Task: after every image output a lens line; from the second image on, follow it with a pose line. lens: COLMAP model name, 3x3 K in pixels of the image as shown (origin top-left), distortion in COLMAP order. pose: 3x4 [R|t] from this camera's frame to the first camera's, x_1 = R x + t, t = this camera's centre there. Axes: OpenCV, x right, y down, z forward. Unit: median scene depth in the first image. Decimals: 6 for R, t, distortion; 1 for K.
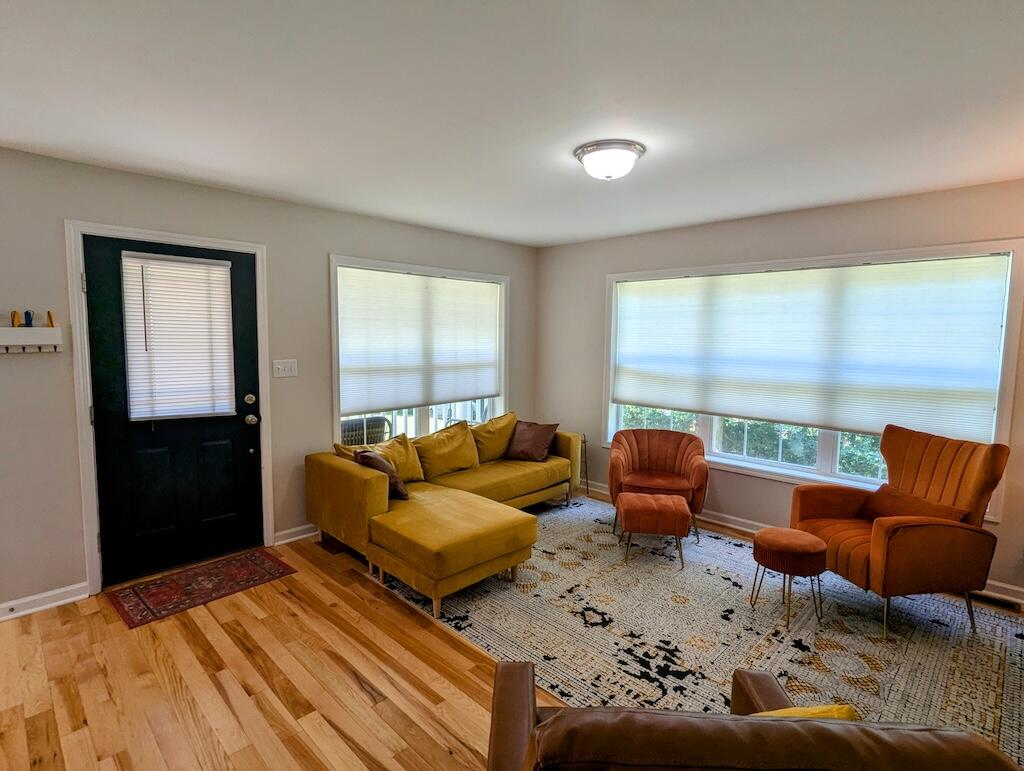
lens RADIAL K [[516.3, 0, 512.0], [0, 516.3, 385.5], [0, 0, 1]] dist [-0.002475, -0.000033]
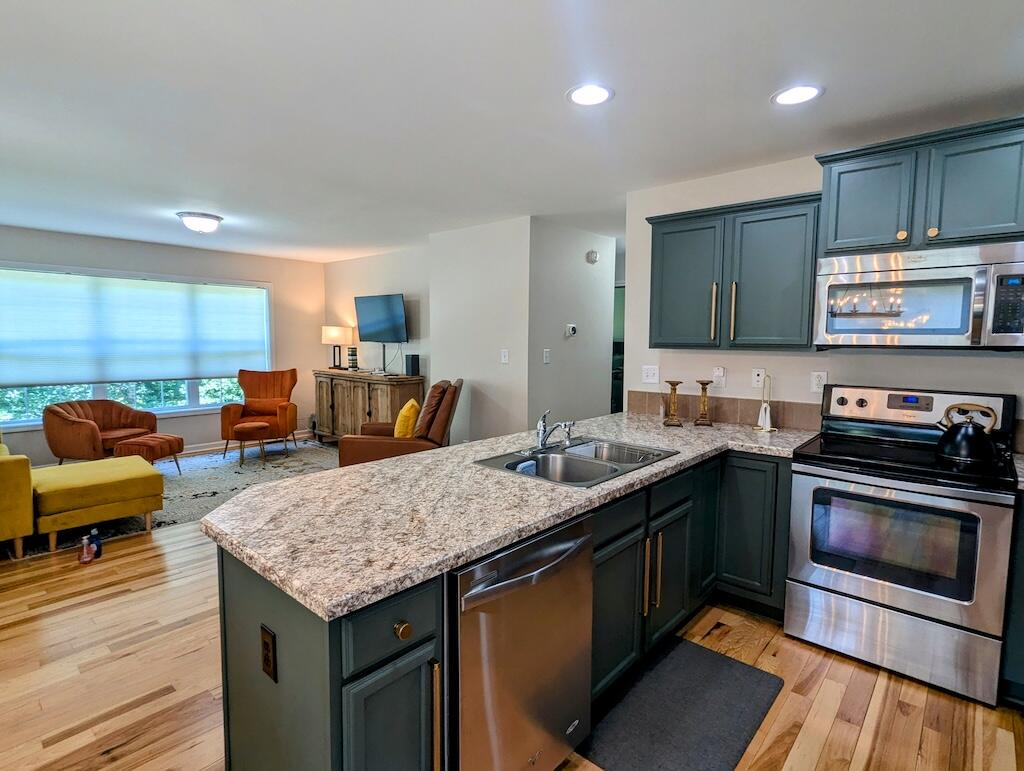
lens RADIAL K [[539.6, 0, 512.0], [0, 539.6, 385.5], [0, 0, 1]] dist [-0.013427, 0.000051]
pose [[-0.063797, -0.104031, 0.992526, -1.714563], [0.078982, 0.990906, 0.108938, -0.007171], [-0.994833, 0.085342, -0.055000, 0.097491]]
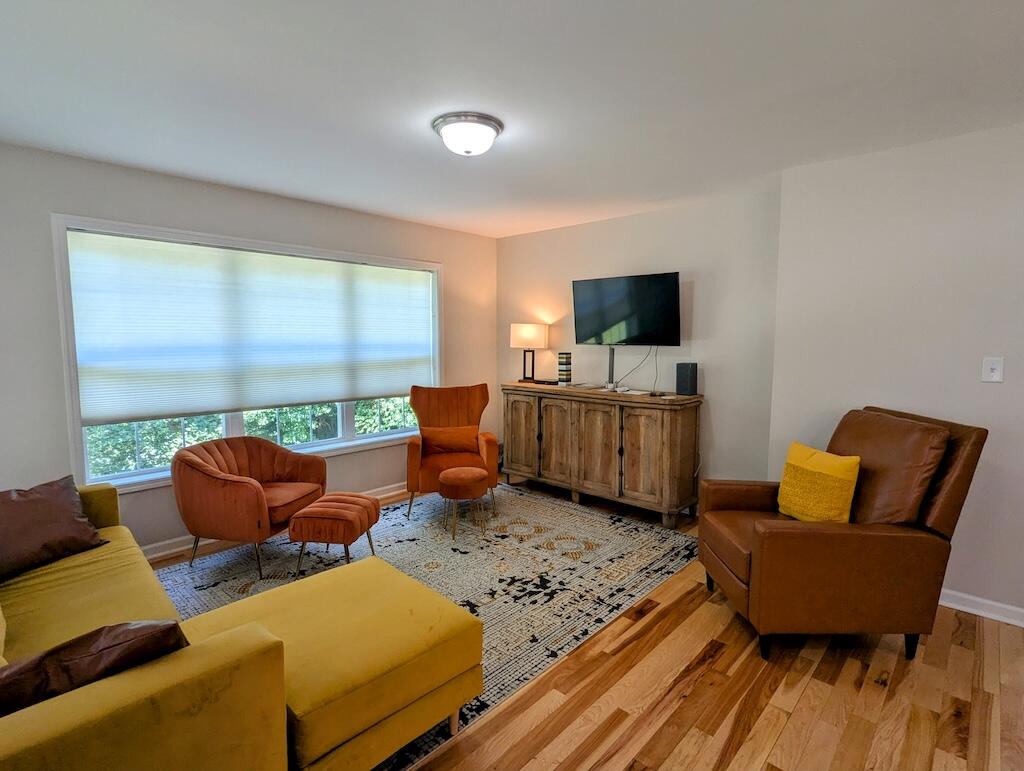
lens RADIAL K [[529.3, 0, 485.0], [0, 529.3, 386.0], [0, 0, 1]] dist [0.001720, 0.000429]
pose [[-0.015546, -0.107165, 0.994120, -0.851651], [0.091757, 0.989892, 0.108144, -0.074544], [-0.995660, 0.092899, -0.005556, 1.003336]]
